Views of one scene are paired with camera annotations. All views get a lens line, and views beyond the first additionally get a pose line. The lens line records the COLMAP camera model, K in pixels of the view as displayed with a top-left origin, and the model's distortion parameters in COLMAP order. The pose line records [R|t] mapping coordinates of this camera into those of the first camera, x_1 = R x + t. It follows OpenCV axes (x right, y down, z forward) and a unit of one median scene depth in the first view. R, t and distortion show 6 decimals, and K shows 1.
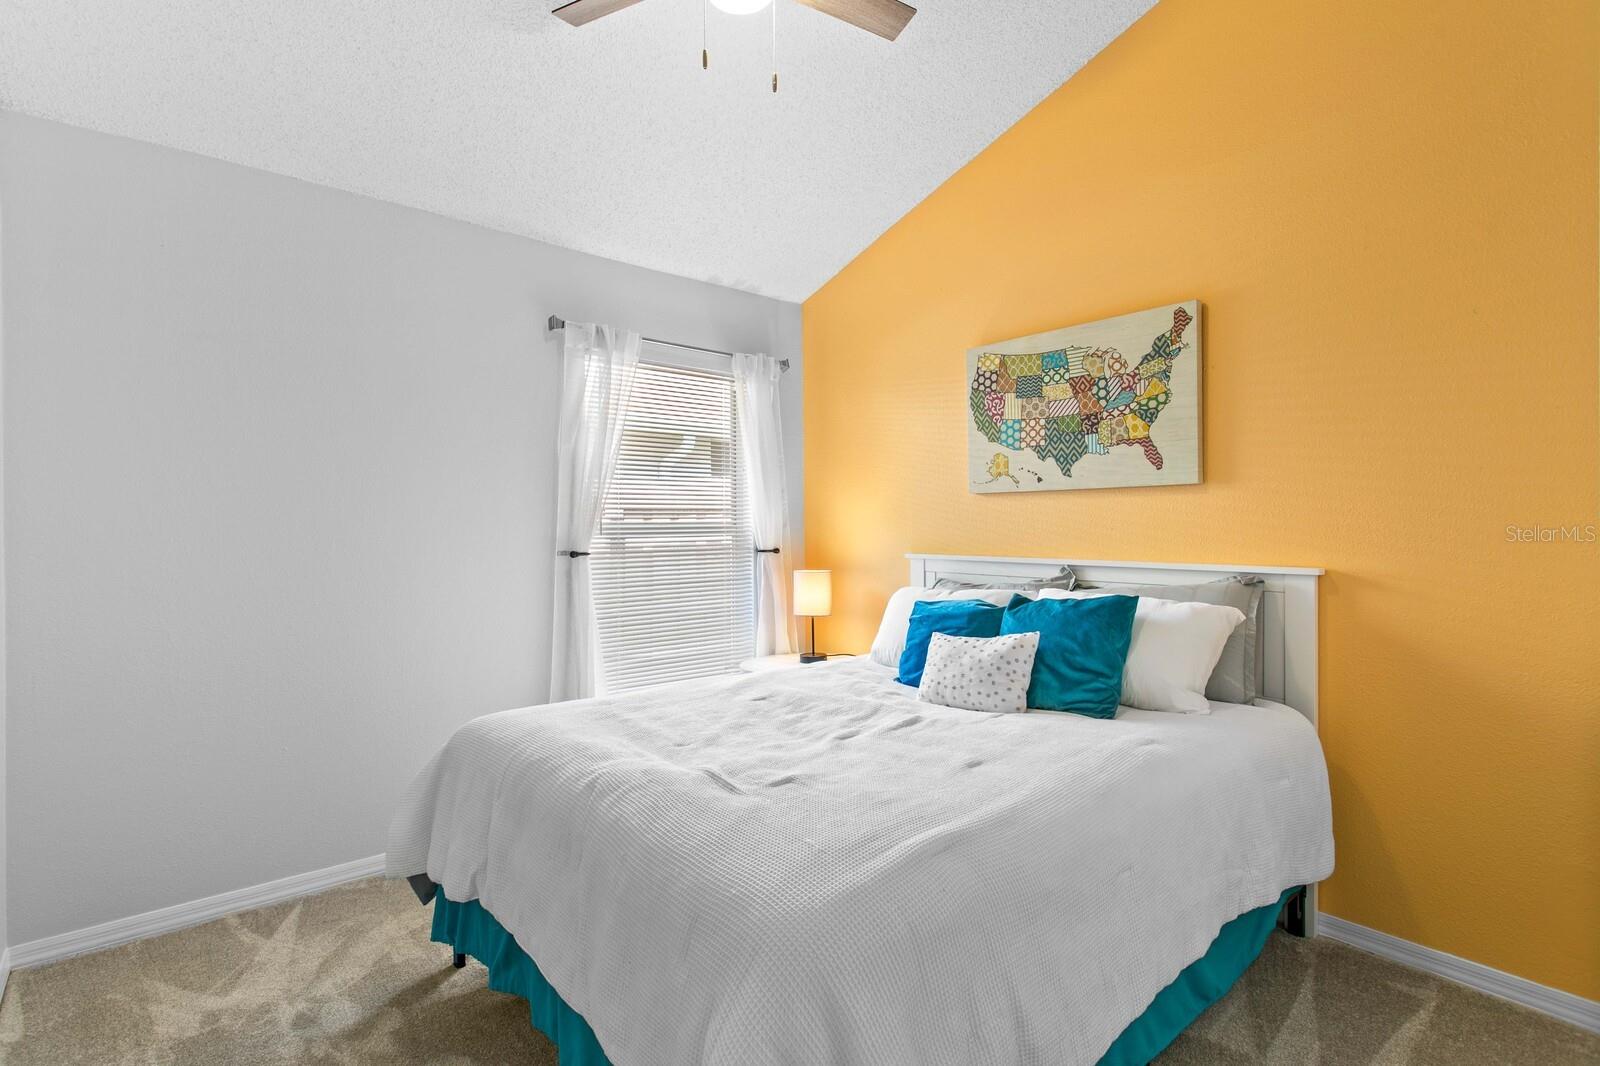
lens RADIAL K [[762.5, 0, 800.3], [0, 762.5, 537.3], [0, 0, 1]] dist [0.008434, -0.000377]
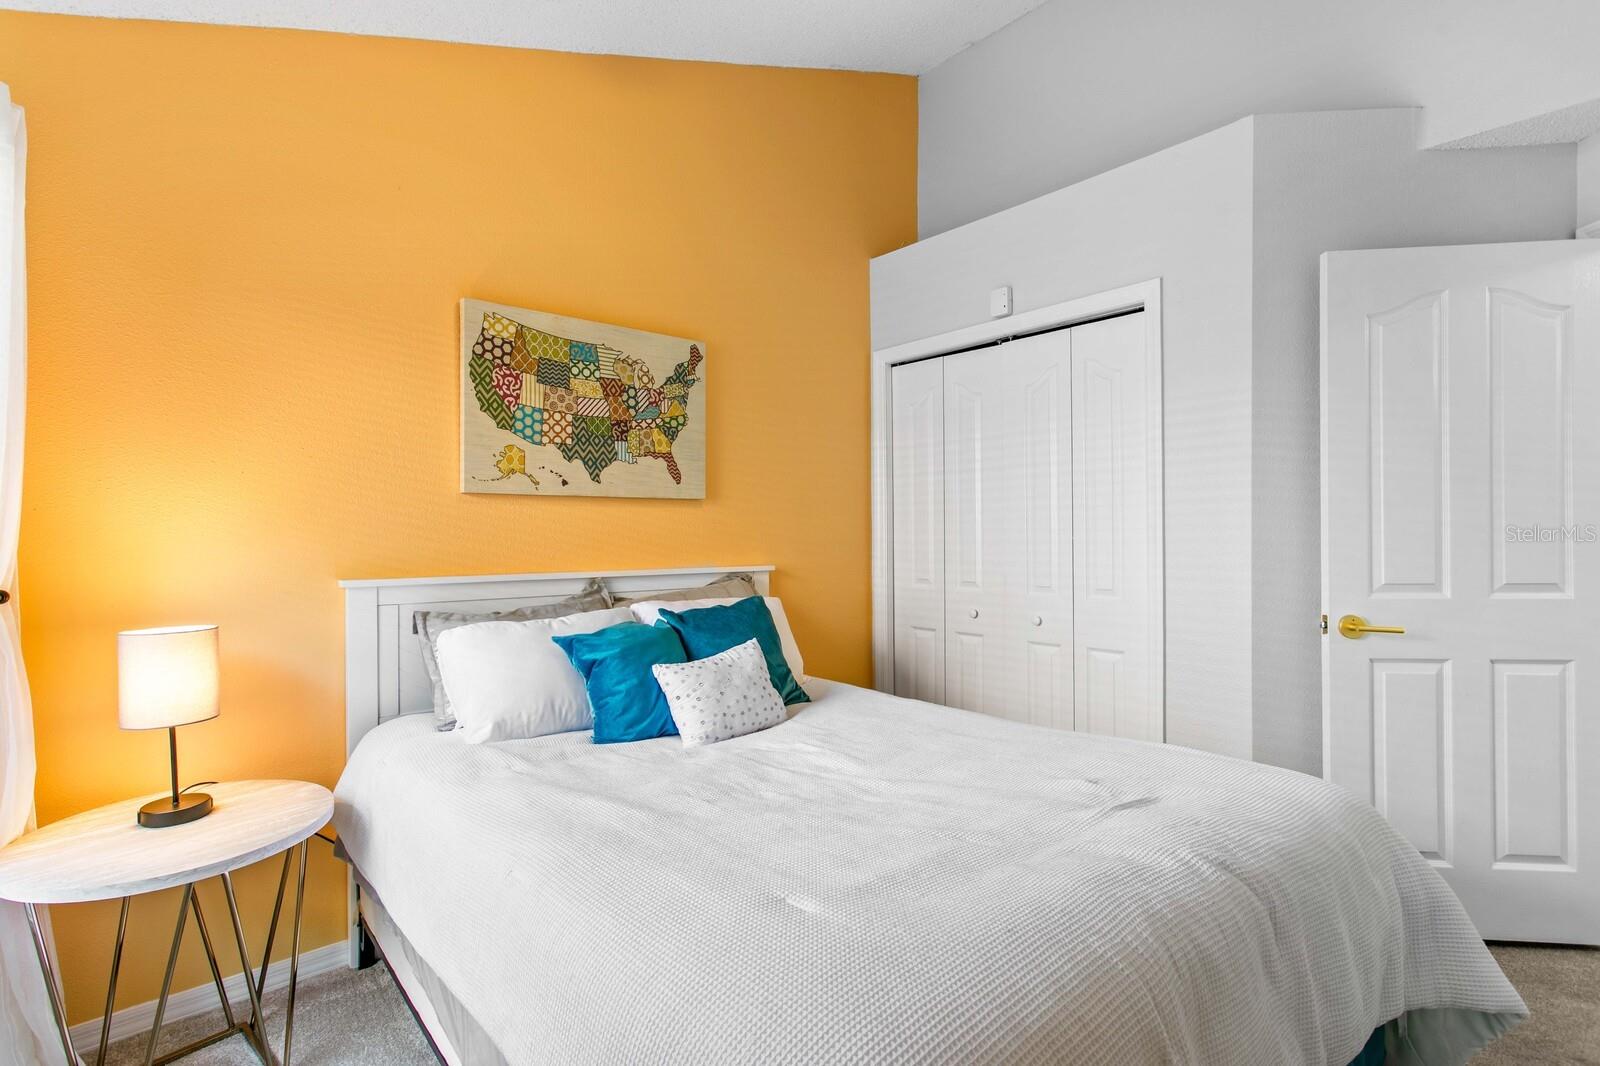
lens RADIAL K [[762.5, 0, 799.3], [0, 762.5, 527.4], [0, 0, 1]] dist [0.008434, -0.000377]
pose [[0.010260, 0.012109, 0.999874, -0.568417], [0.021541, 0.999692, -0.012328, -0.008139], [-0.999715, 0.021664, 0.009996, 0.741590]]
